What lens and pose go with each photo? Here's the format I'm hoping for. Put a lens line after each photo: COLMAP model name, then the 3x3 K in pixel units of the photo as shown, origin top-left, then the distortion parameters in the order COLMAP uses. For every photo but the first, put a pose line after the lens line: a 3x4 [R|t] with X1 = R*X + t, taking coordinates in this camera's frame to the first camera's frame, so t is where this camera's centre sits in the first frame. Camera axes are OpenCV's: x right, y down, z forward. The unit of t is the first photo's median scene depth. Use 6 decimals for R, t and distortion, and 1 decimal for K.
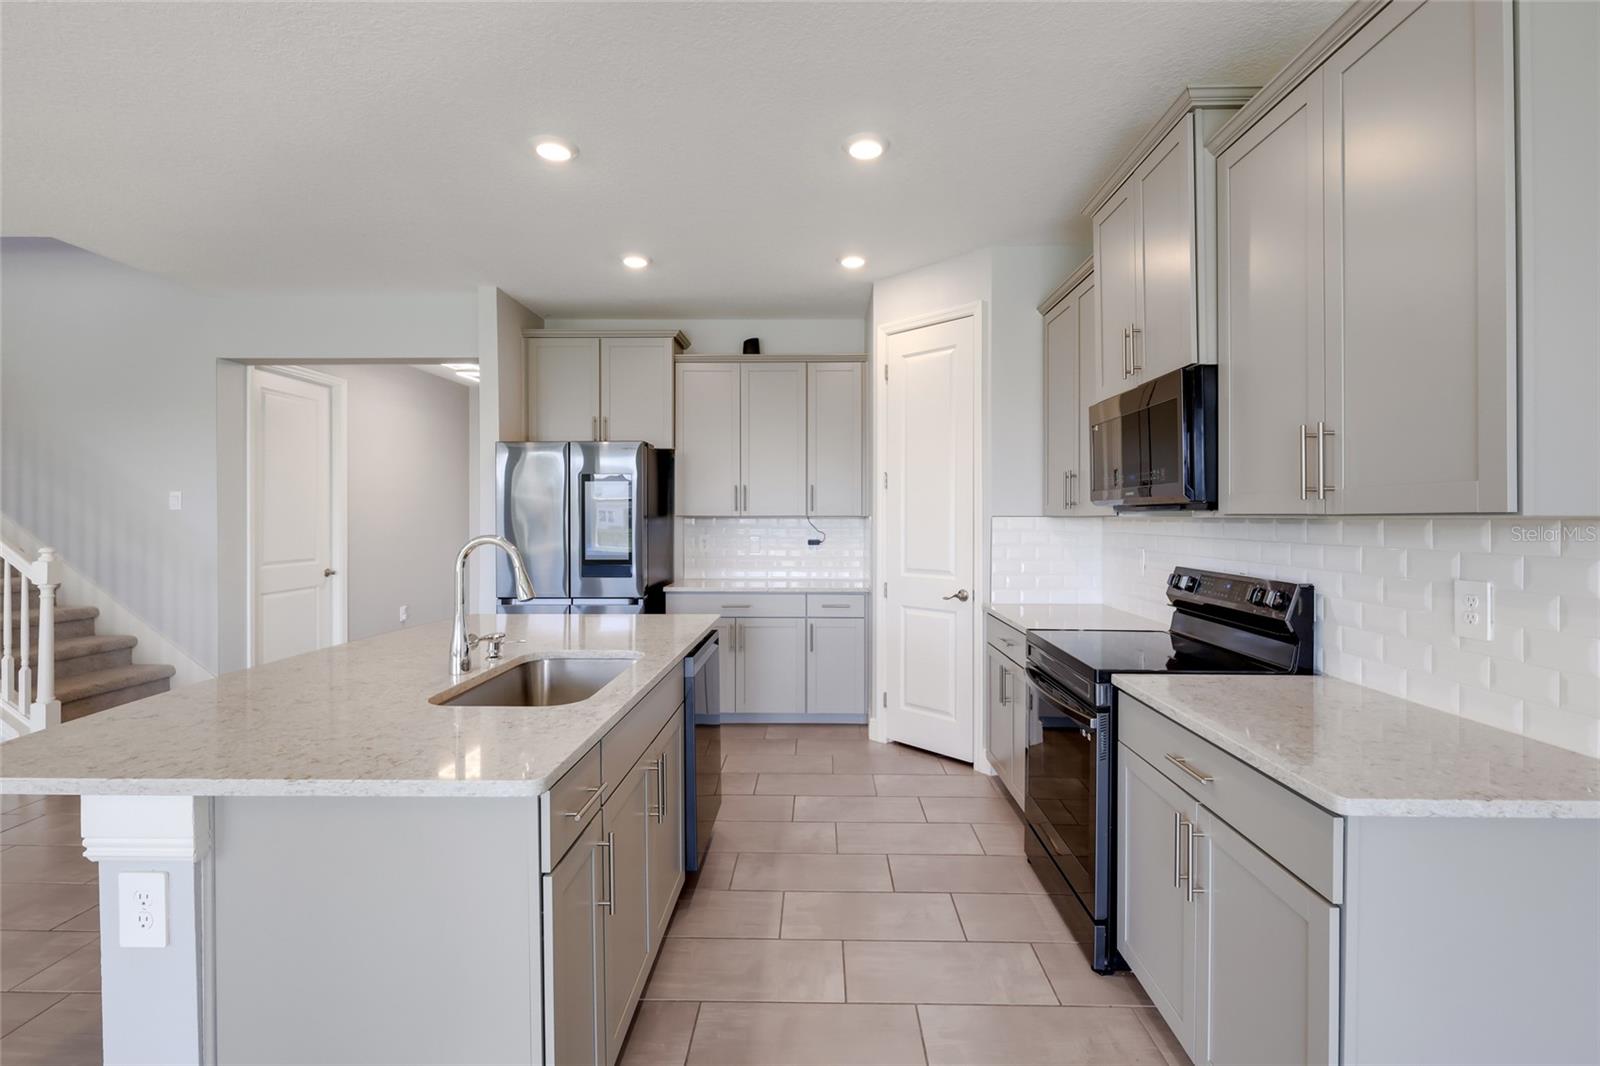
lens RADIAL K [[714.8, 0, 783.6], [0, 714.8, 523.9], [0, 0, 1]] dist [-0.000423, -0.001240]
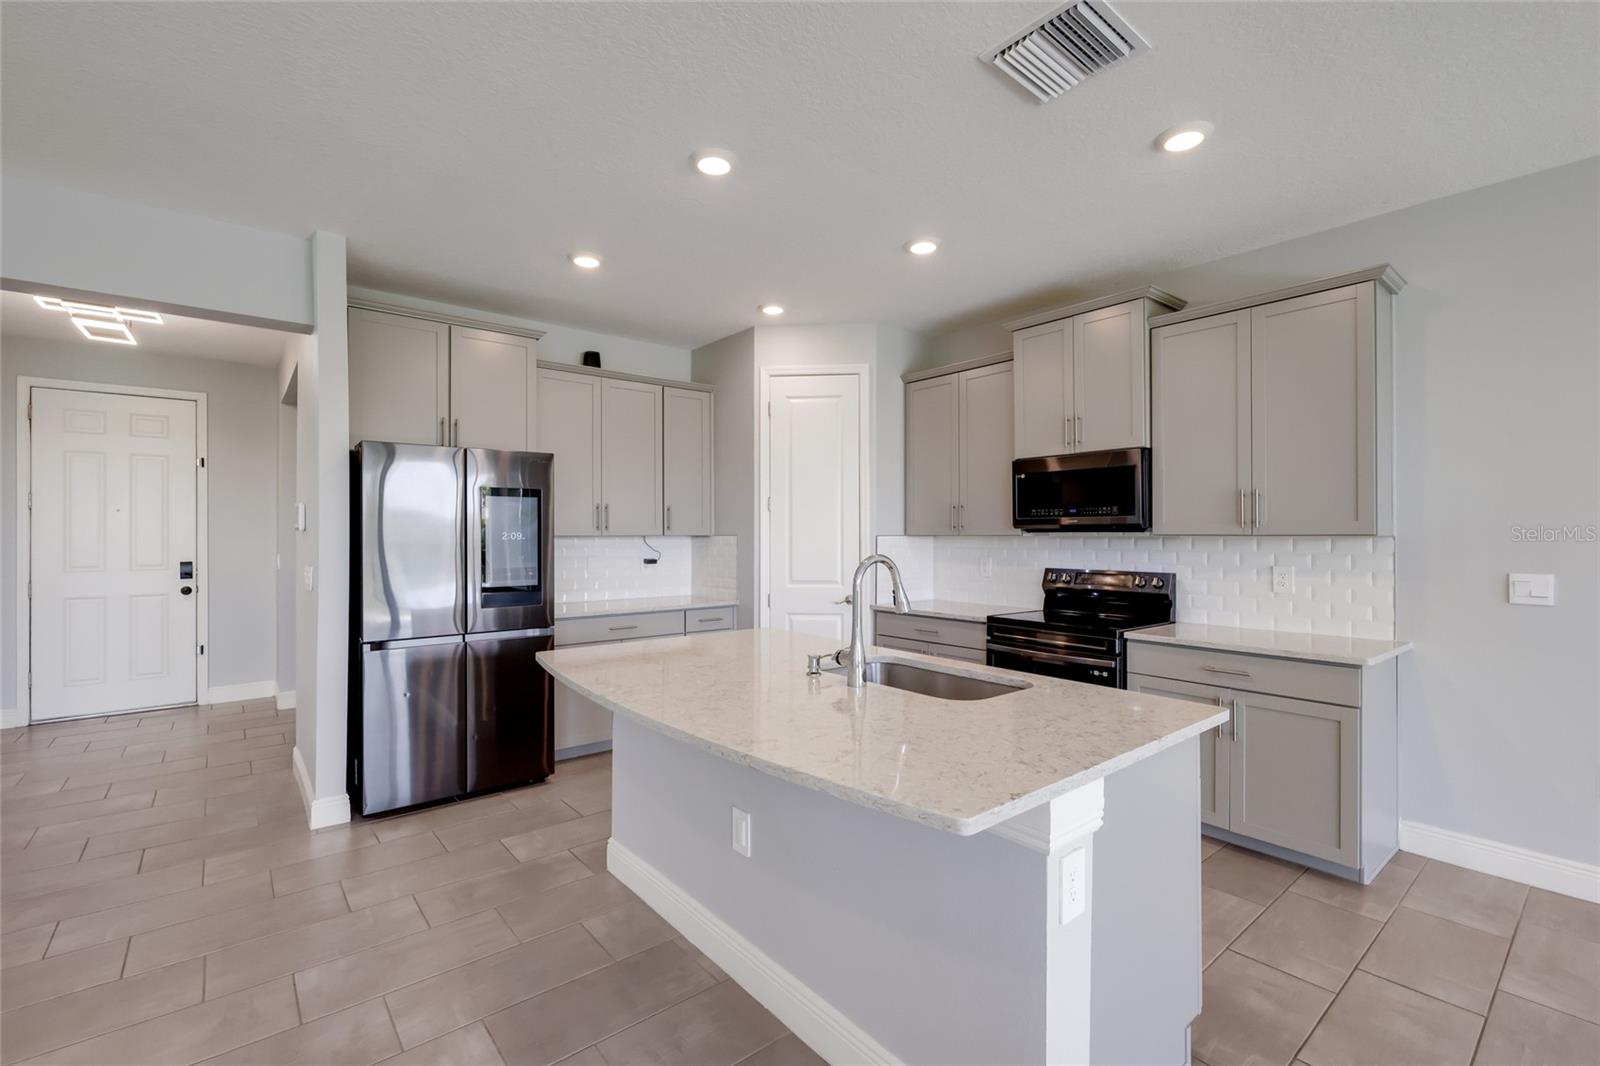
lens RADIAL K [[714.8, 0, 789.9], [0, 714.8, 535.2], [0, 0, 1]] dist [-0.000423, -0.001240]
pose [[0.757620, -0.003735, 0.652685, -0.648605], [0.008868, 0.999950, -0.004571, -0.006705], [-0.652636, 0.009251, 0.757615, 0.137223]]
